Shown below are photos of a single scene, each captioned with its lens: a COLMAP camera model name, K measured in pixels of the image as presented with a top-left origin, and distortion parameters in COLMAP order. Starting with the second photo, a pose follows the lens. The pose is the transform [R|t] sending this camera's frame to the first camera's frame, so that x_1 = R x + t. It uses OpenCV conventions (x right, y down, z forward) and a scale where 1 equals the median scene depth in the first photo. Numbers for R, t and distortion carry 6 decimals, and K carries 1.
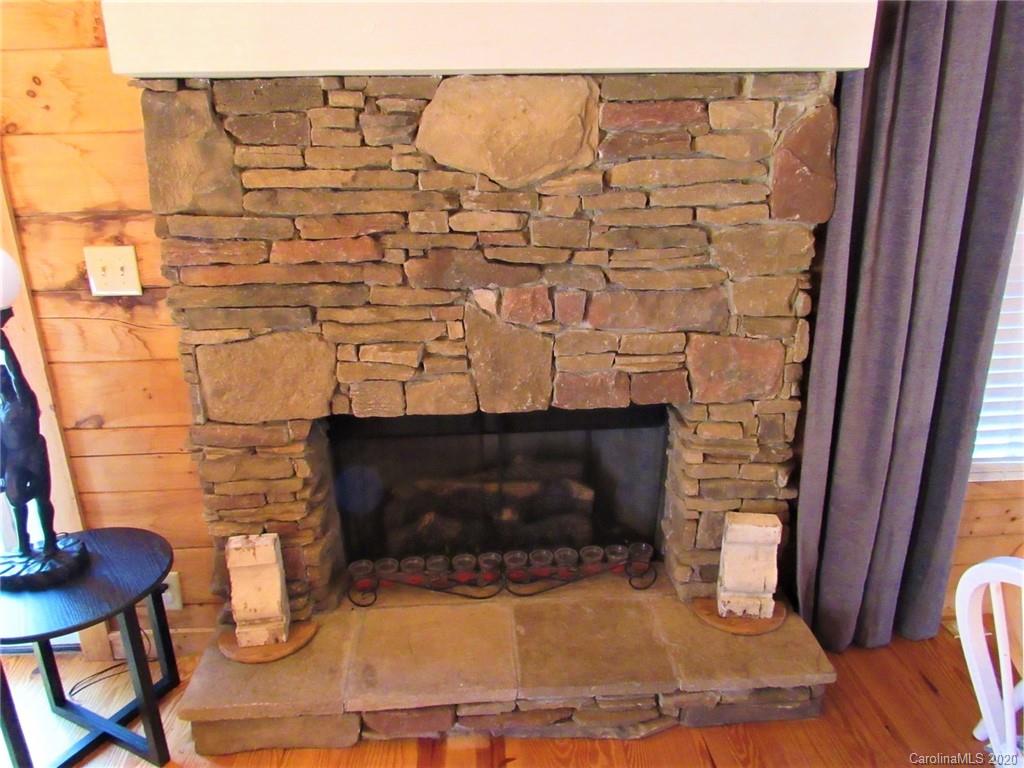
lens RADIAL K [[727.9, 0, 512.0], [0, 727.9, 384.0], [0, 0, 1]] dist [-0.026029, 0.000583]
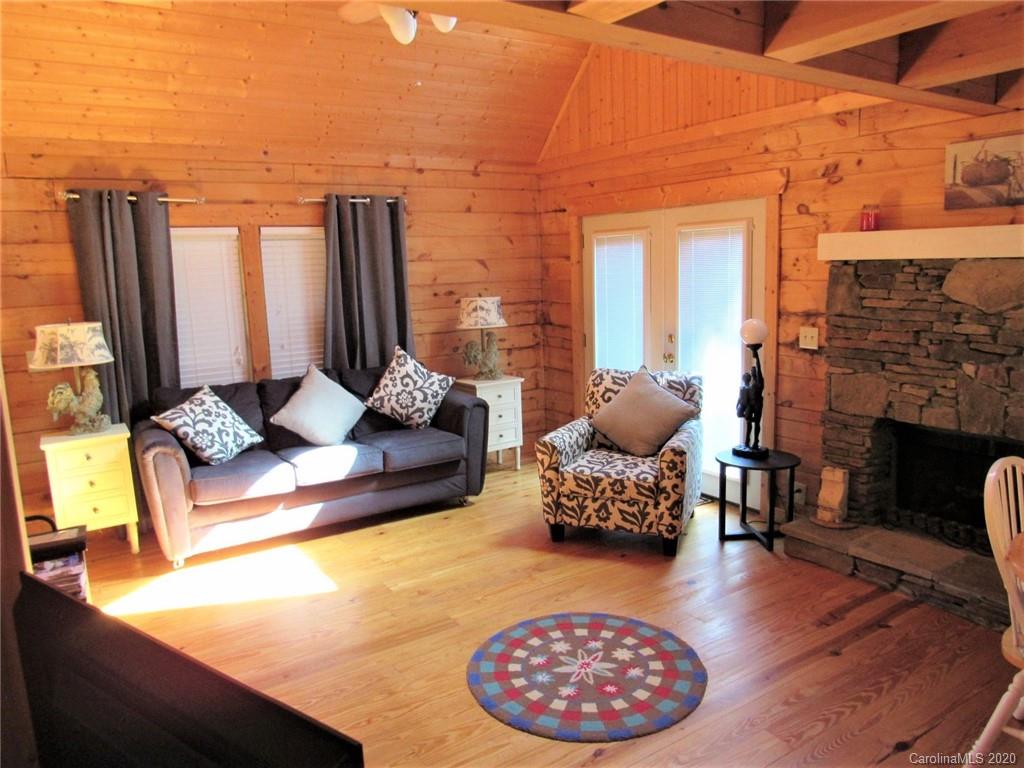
lens RADIAL K [[736.8, 0, 512.0], [0, 736.8, 384.0], [0, 0, 1]] dist [-0.038697, 0.014099]
pose [[0.501523, 0.136732, -0.854271, 1.013272], [-0.258767, 0.965936, 0.002688, 0.230114], [0.825539, 0.219709, 0.519821, -0.989505]]
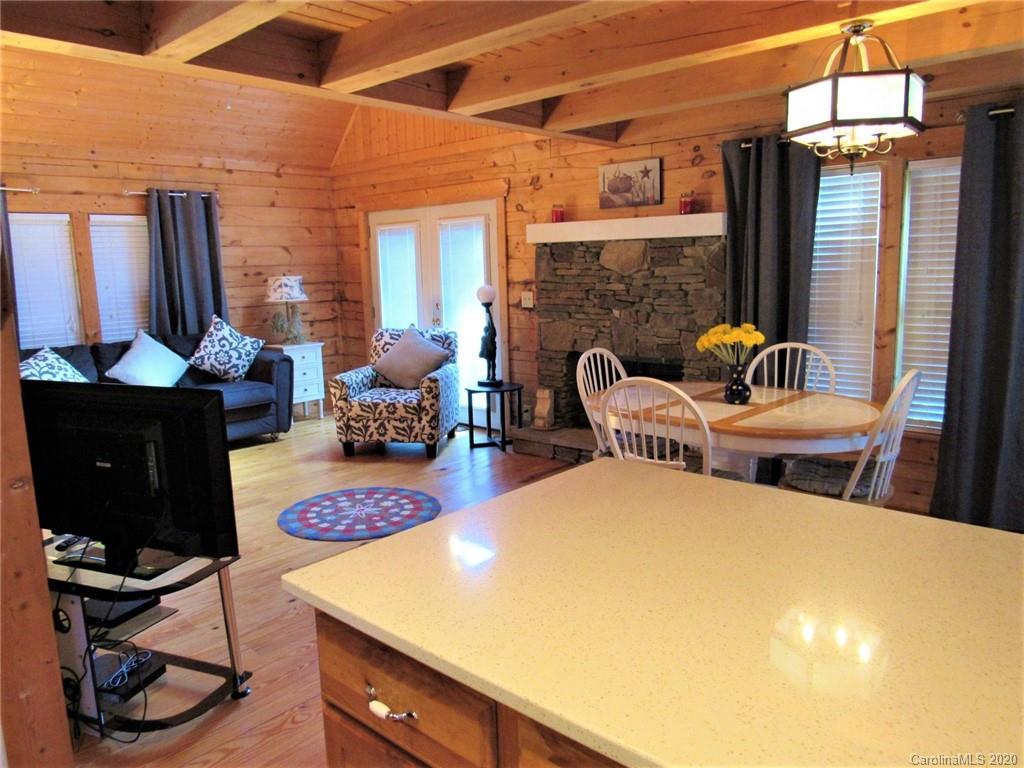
lens RADIAL K [[736.8, 0, 512.0], [0, 736.8, 384.0], [0, 0, 1]] dist [-0.038697, 0.014099]
pose [[0.695685, 0.112983, -0.709406, 1.820880], [-0.219729, 0.973689, -0.060406, 0.435396], [0.683916, 0.197901, 0.702206, -1.315766]]
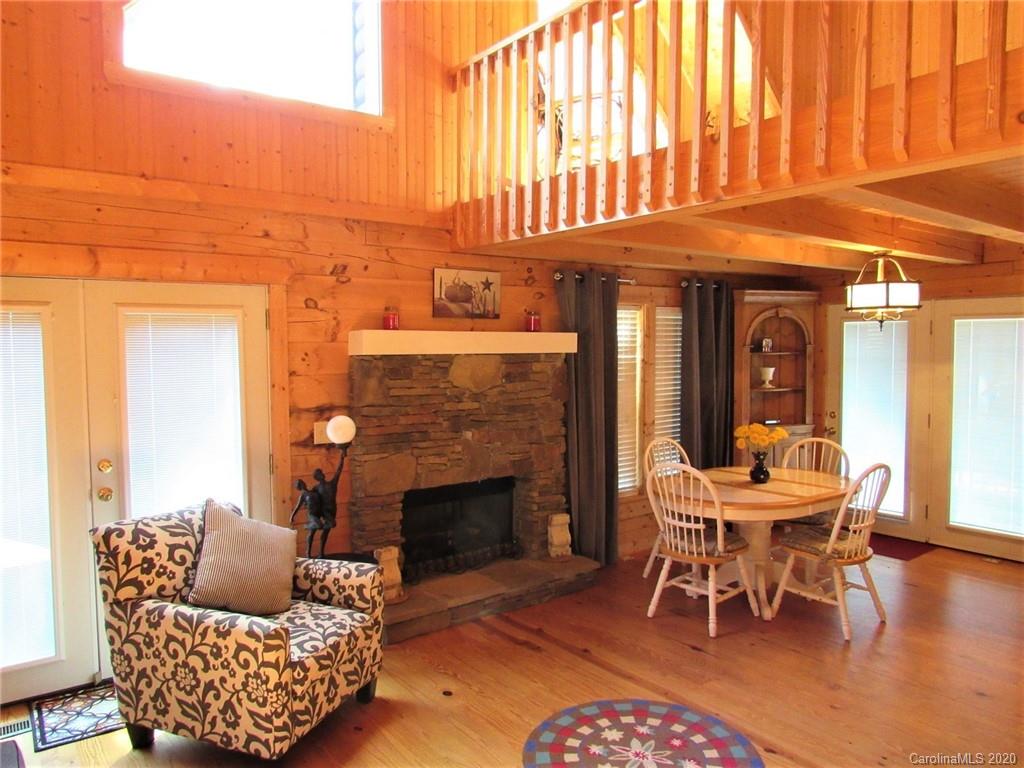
lens RADIAL K [[736.8, 0, 512.0], [0, 736.8, 384.0], [0, 0, 1]] dist [-0.038697, 0.014099]
pose [[0.826825, -0.020252, 0.562095, -1.397825], [0.174727, 0.959157, -0.222460, 0.323381], [-0.534632, 0.282148, 0.796594, -1.236919]]
